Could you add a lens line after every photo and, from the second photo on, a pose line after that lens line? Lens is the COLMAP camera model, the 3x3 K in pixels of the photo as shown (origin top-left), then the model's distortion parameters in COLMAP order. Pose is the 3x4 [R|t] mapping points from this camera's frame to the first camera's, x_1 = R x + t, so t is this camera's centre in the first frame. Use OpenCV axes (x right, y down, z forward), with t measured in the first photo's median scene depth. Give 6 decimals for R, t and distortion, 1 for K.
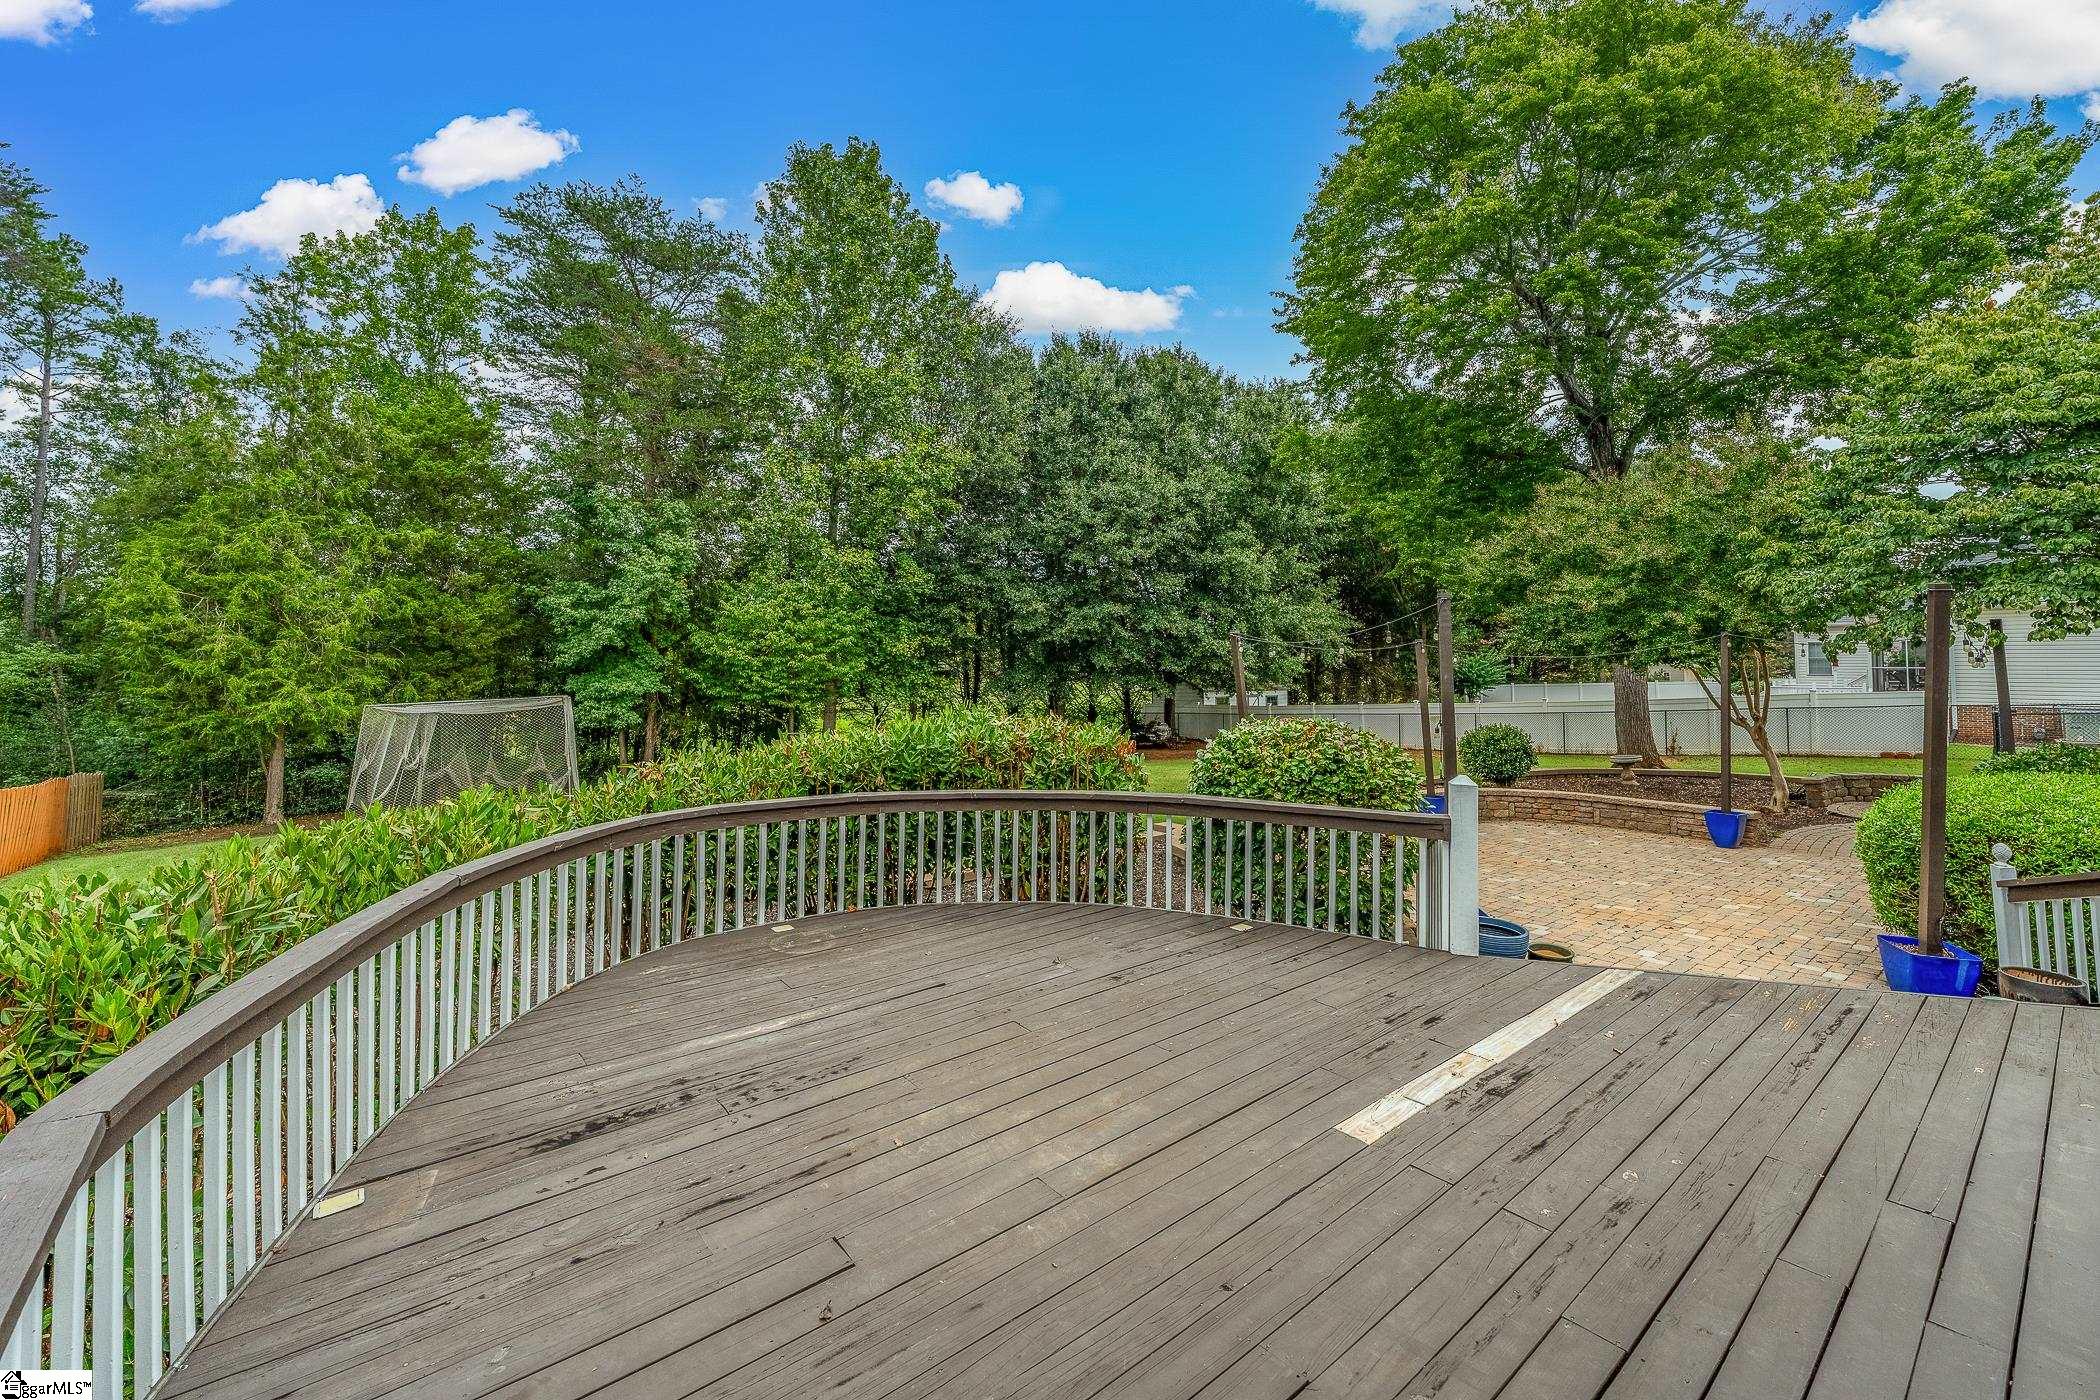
lens RADIAL K [[855.8, 0, 1084.0], [0, 855.8, 631.9], [0, 0, 1]] dist [-0.000342, -0.001080]
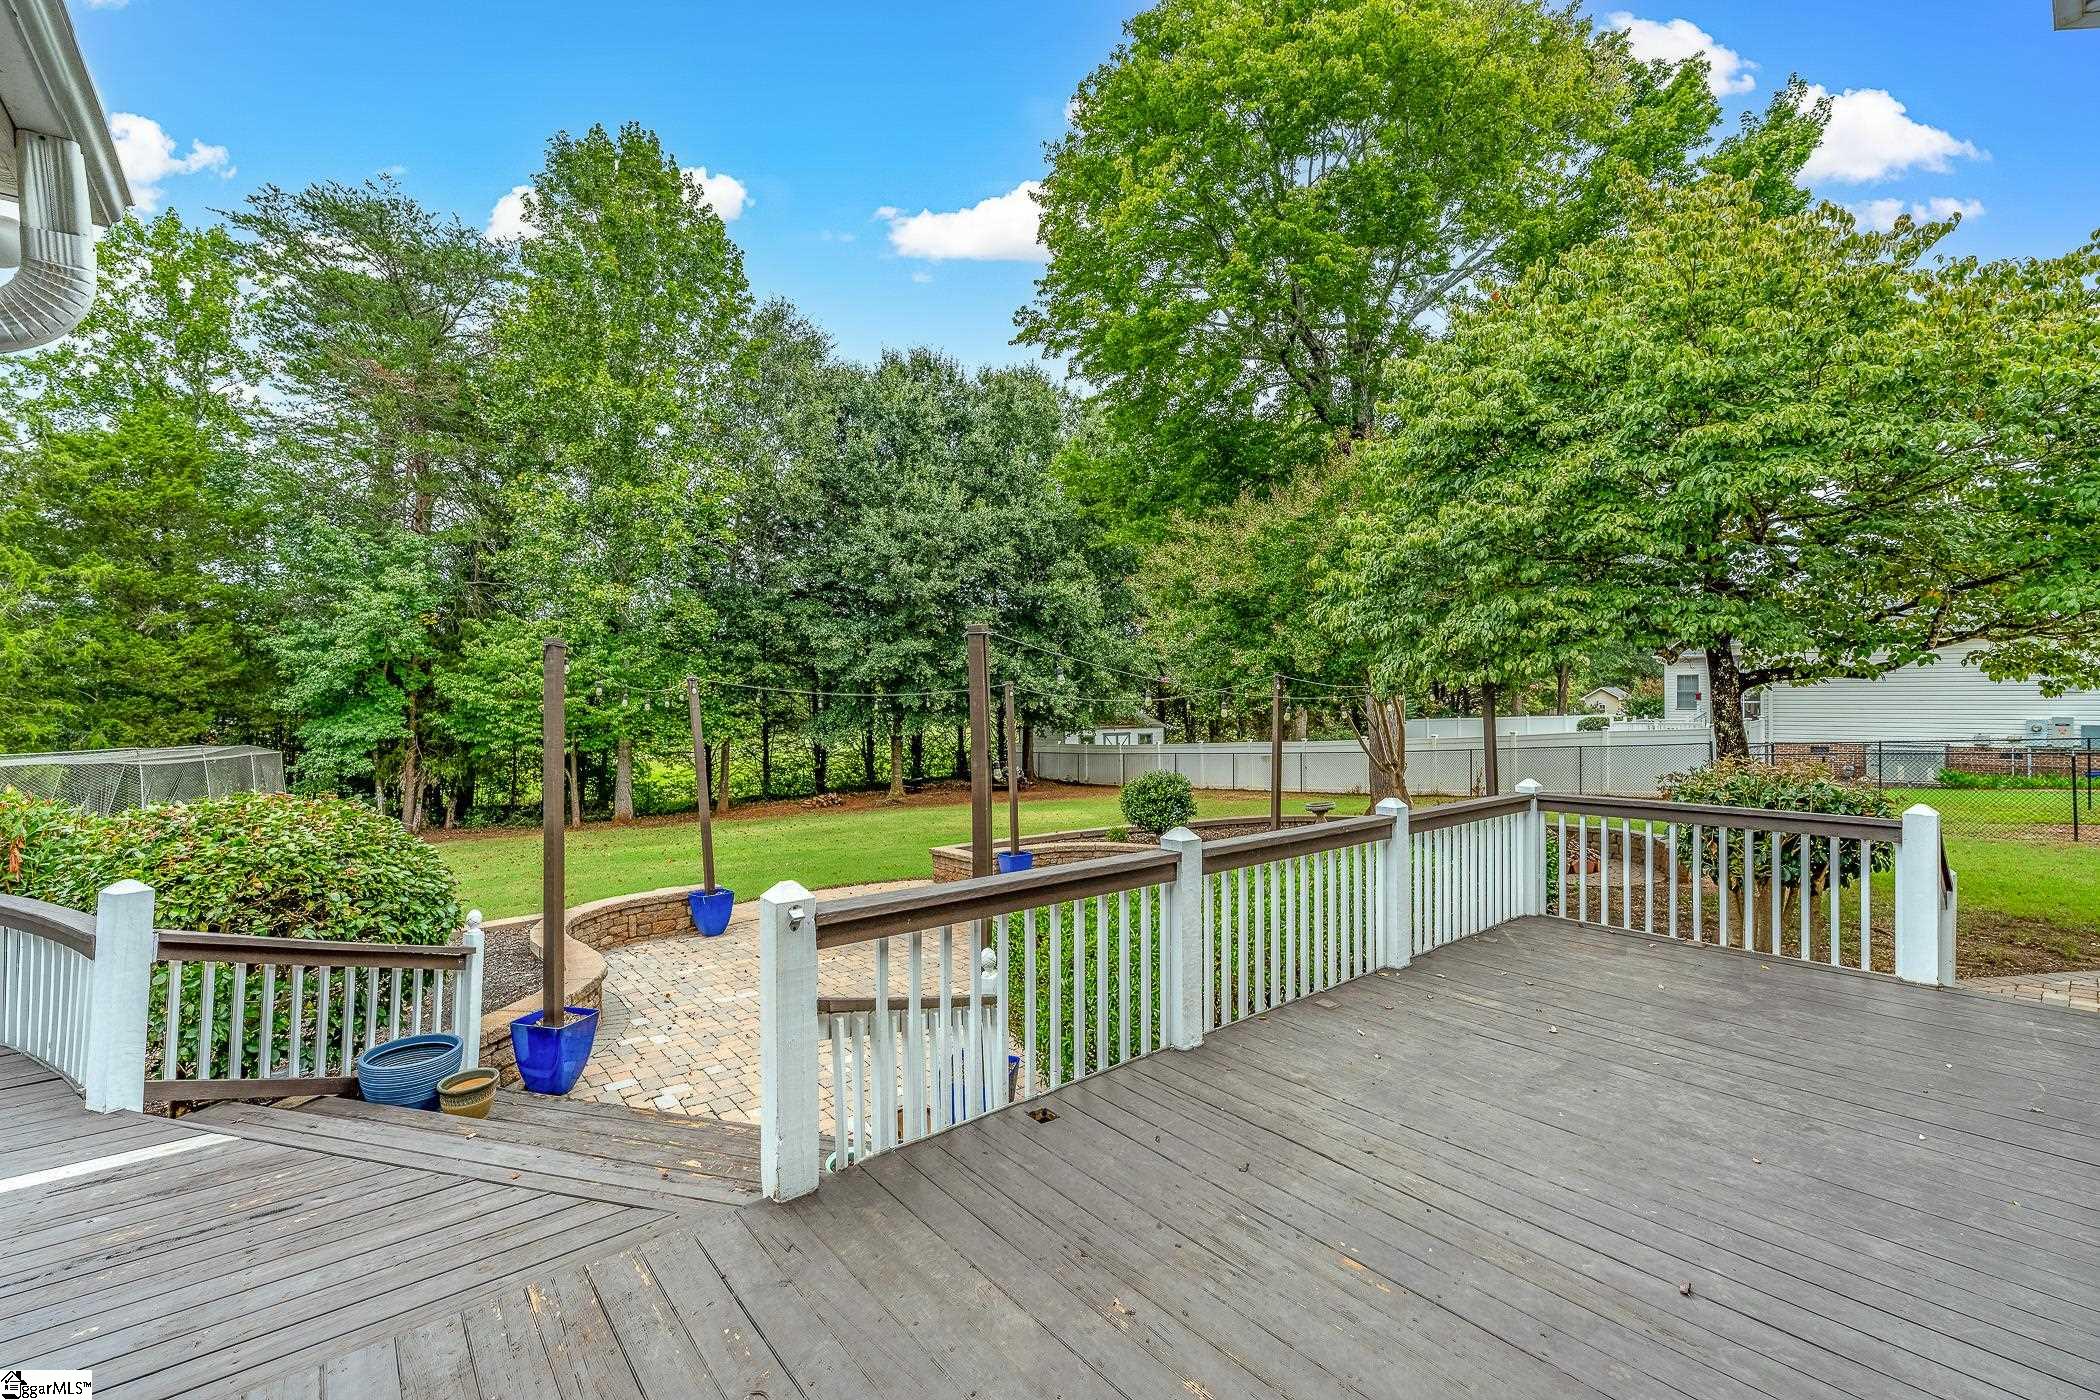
lens RADIAL K [[878.4, 0, 1059.1], [0, 878.4, 704.8], [0, 0, 1]] dist [-0.003253, -0.000129]
pose [[0.999922, -0.006697, 0.010587, 0.202261], [0.006226, 0.999018, 0.043870, -0.003456], [-0.010870, -0.043801, 0.998981, 0.032095]]
